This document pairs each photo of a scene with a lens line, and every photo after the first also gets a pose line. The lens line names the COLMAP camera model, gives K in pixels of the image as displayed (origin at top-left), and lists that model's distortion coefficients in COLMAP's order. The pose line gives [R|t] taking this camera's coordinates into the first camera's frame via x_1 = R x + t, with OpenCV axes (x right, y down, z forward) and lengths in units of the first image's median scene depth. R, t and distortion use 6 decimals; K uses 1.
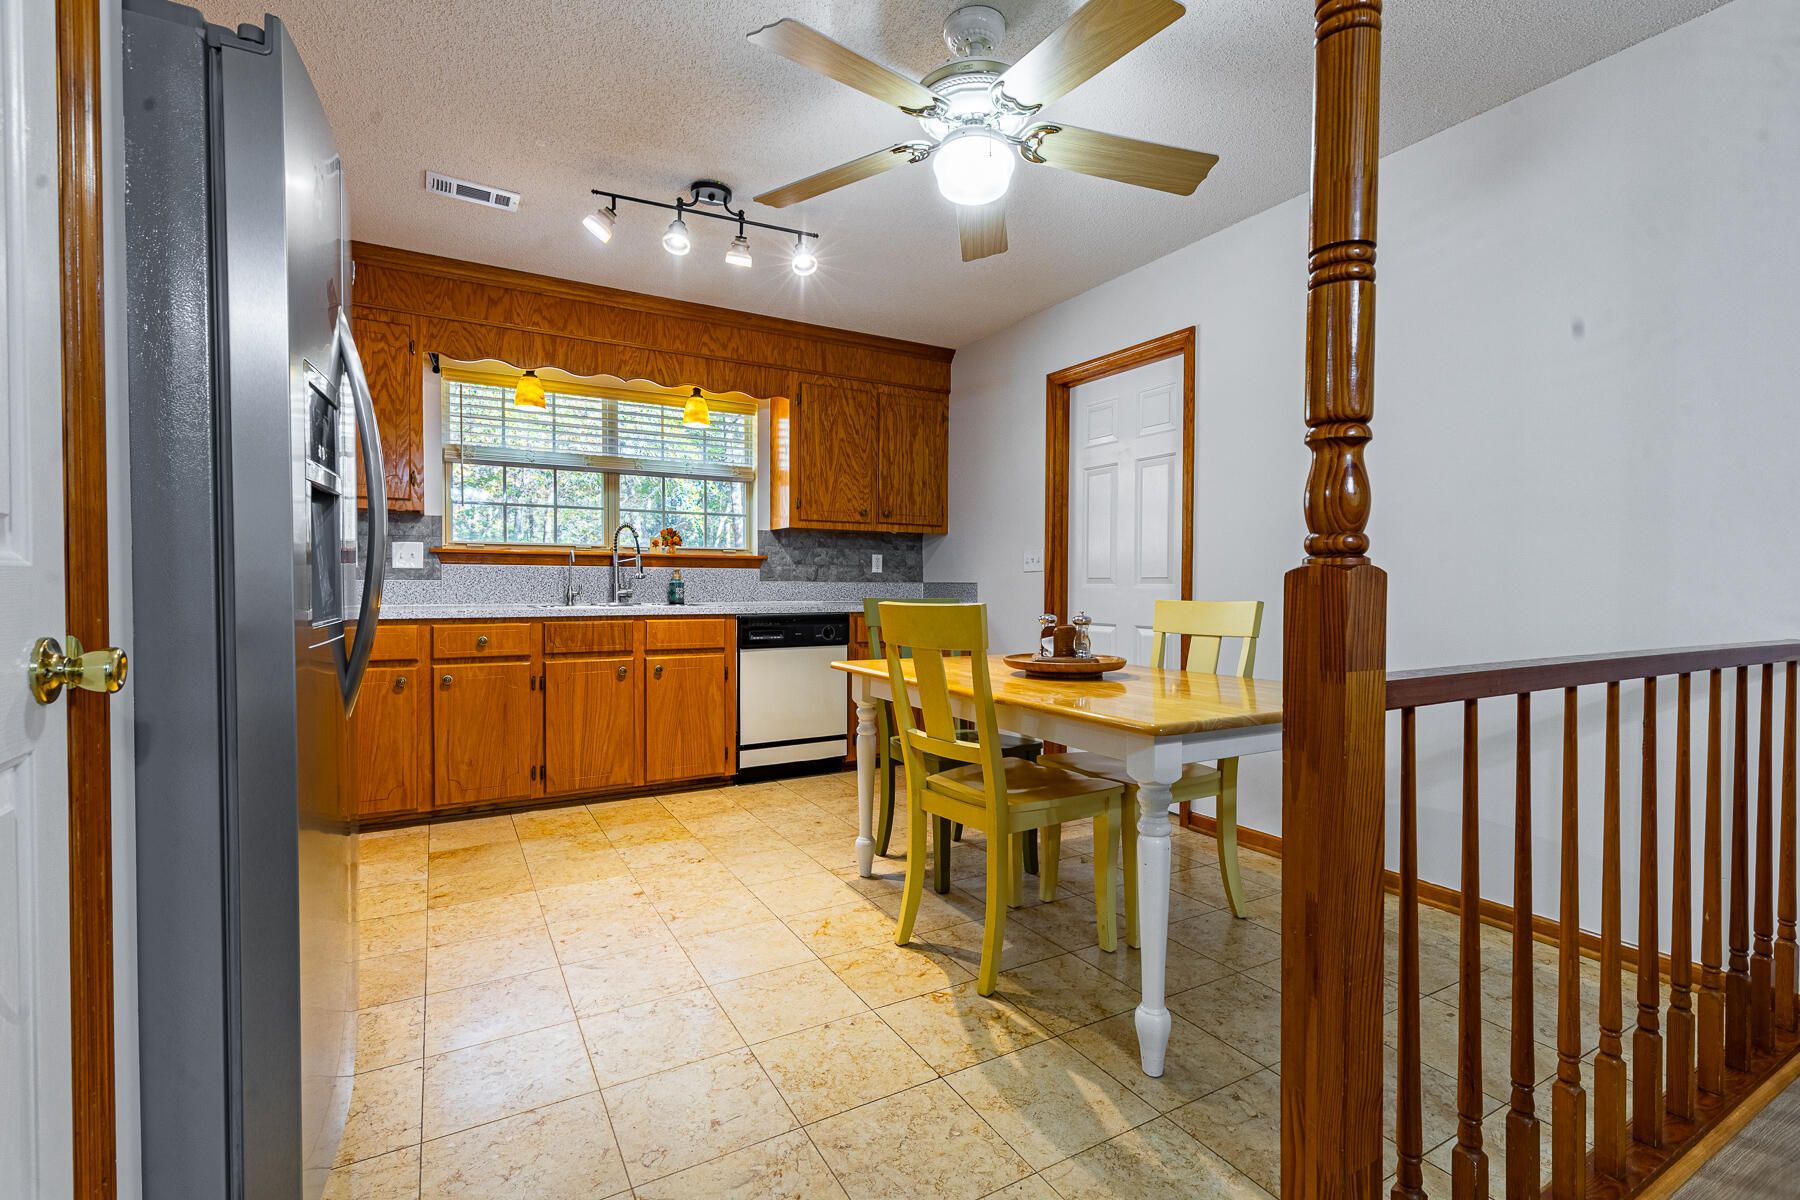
lens RADIAL K [[787.3, 0, 883.3], [0, 787.3, 603.1], [0, 0, 1]] dist [0.001251, -0.000085]
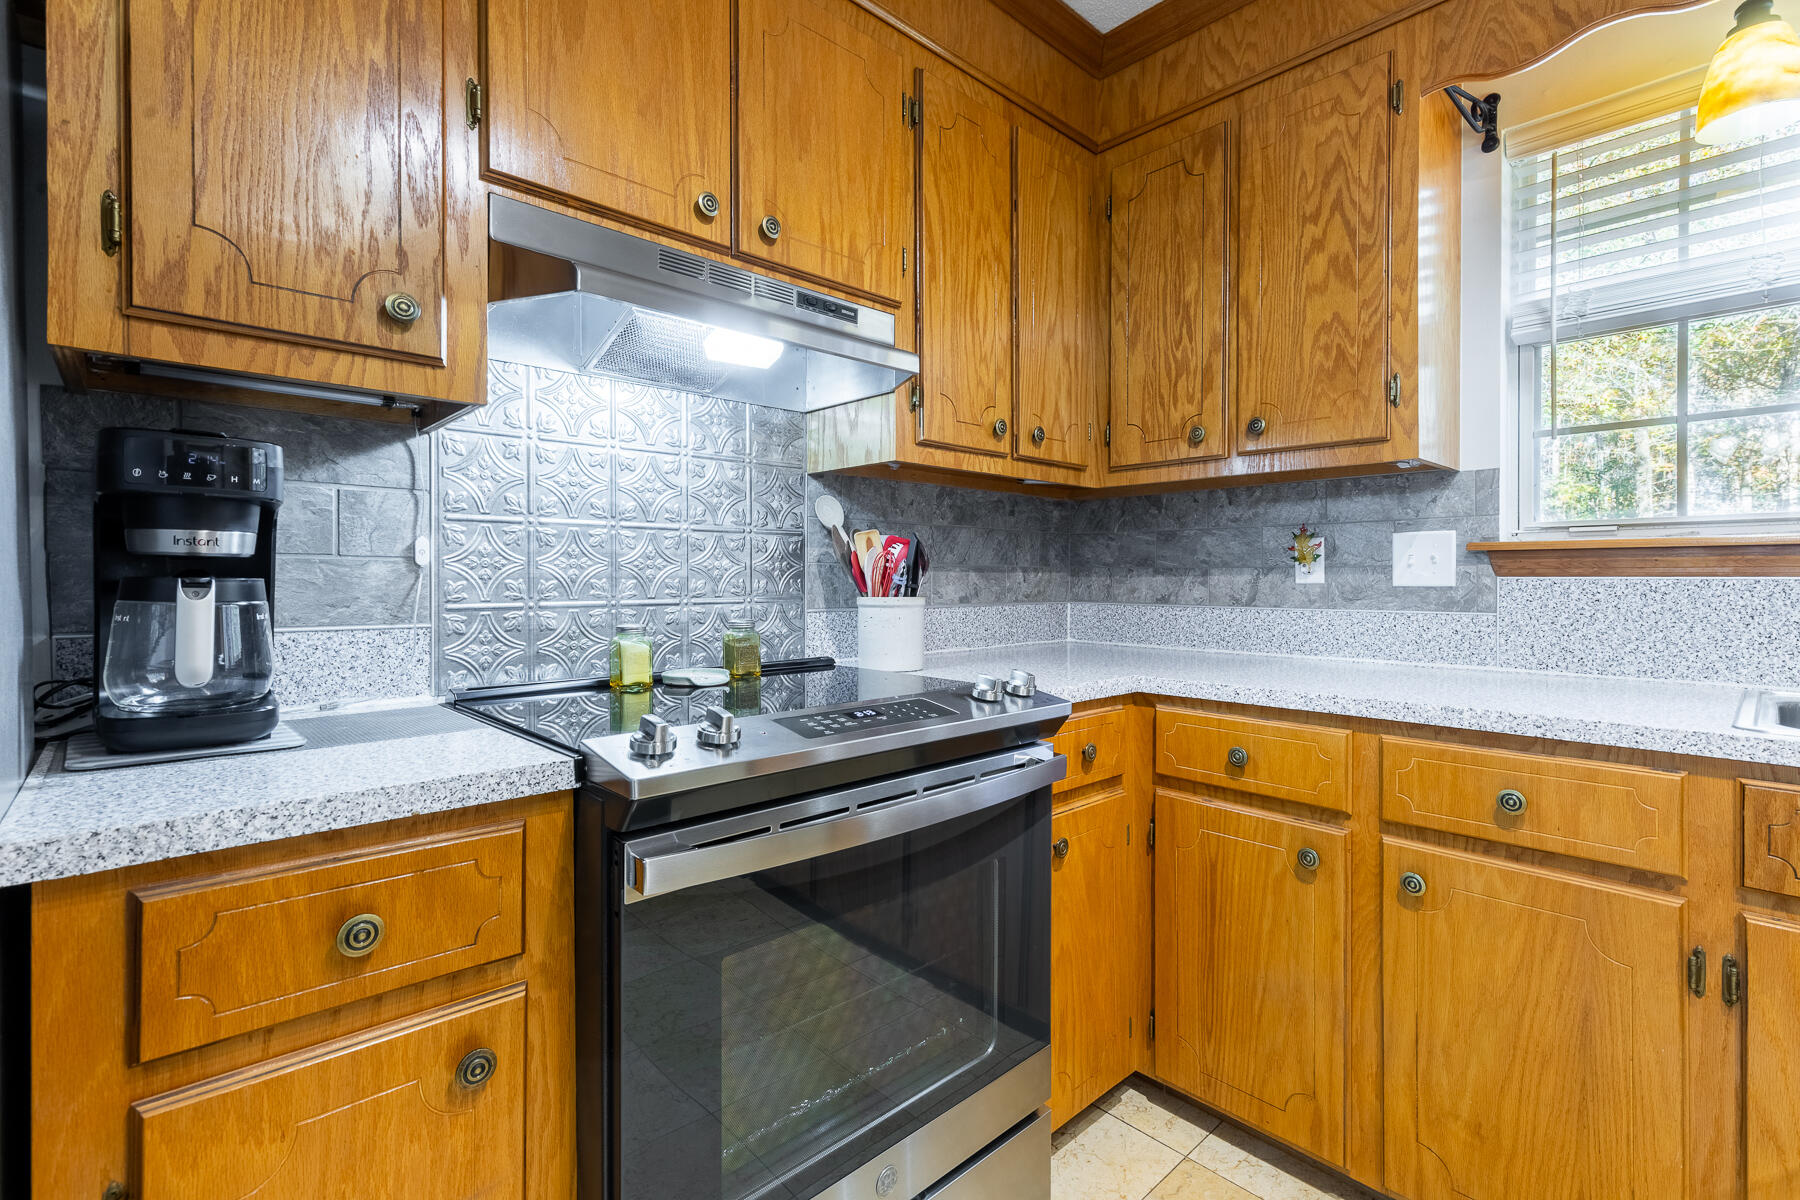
lens RADIAL K [[827.3, 0, 916.4], [0, 827.3, 583.1], [0, 0, 1]] dist [0.001280, -0.000261]
pose [[0.245768, 0.002442, -0.969326, -0.188584], [-0.020034, 0.999796, -0.002561, -0.037932], [0.969122, 0.020049, 0.245766, 0.566455]]
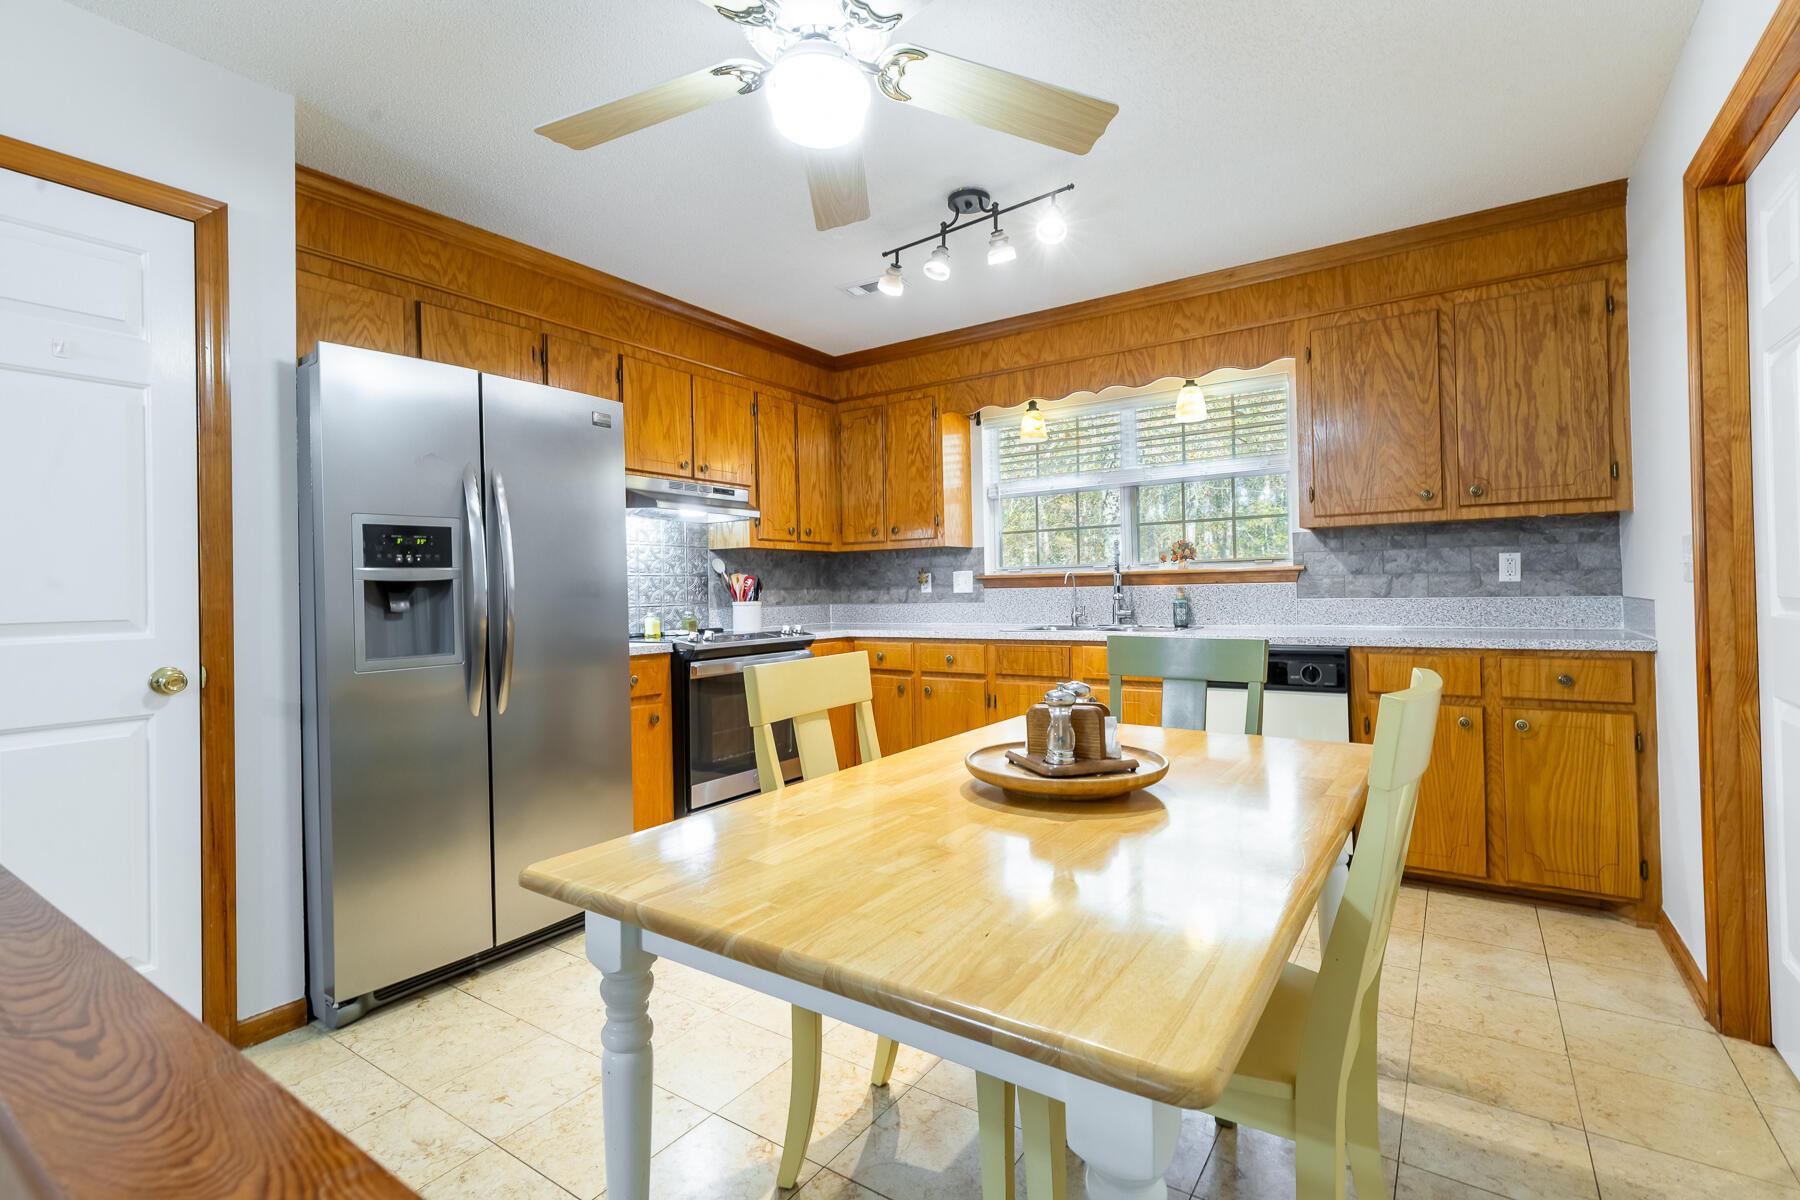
lens RADIAL K [[791.2, 0, 923.3], [0, 791.2, 585.0], [0, 0, 1]] dist [-0.006639, -0.000115]
pose [[0.464737, -0.018745, -0.885250, 0.426475], [0.001751, 0.999793, -0.020251, -0.031157], [0.885447, 0.007862, 0.464674, 0.377552]]
